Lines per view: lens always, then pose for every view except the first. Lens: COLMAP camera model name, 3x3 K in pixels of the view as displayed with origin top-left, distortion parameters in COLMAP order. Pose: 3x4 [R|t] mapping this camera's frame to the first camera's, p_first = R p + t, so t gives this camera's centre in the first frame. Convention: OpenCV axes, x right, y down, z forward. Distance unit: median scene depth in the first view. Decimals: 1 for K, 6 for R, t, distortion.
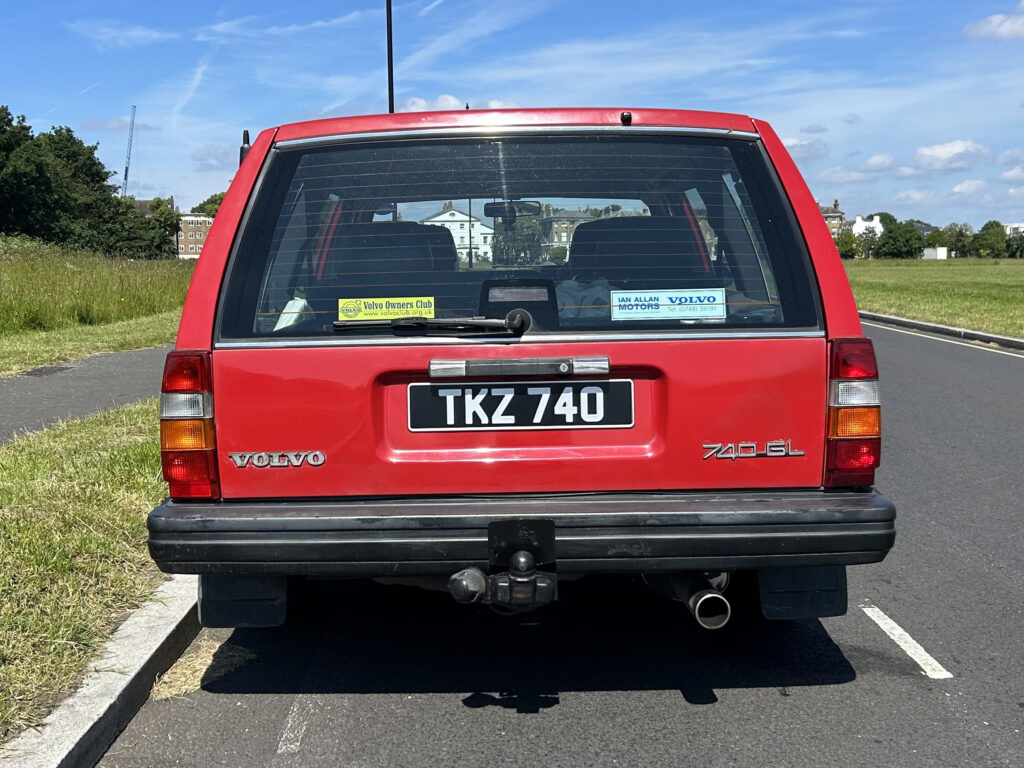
lens RADIAL K [[1279.4, 0, 512.0], [0, 1279.4, 384.0], [0, 0, 1]] dist [0.024767, 0.007271]
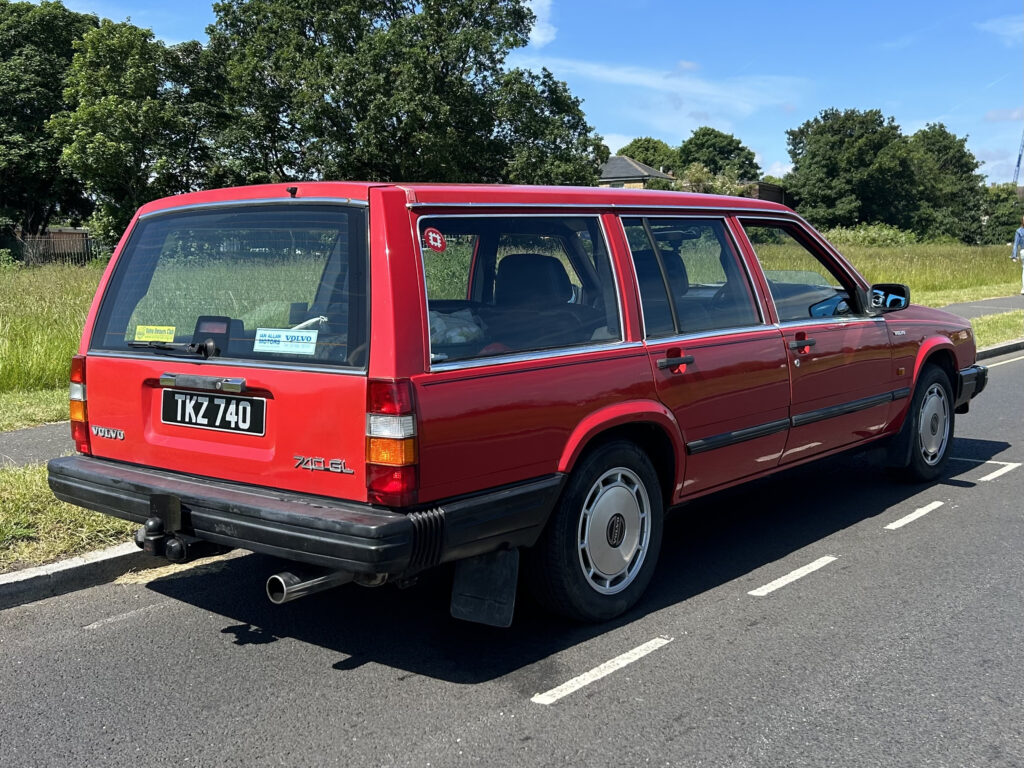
lens RADIAL K [[1174.4, 0, 510.7], [0, 1174.4, 360.3], [0, 0, 1]] dist [0.005025, -0.003220]
pose [[0.761401, 0.060317, -0.645469, 1.035015], [-0.058250, 0.998000, 0.024548, -0.084849], [0.645659, 0.018907, 0.763392, 0.262035]]
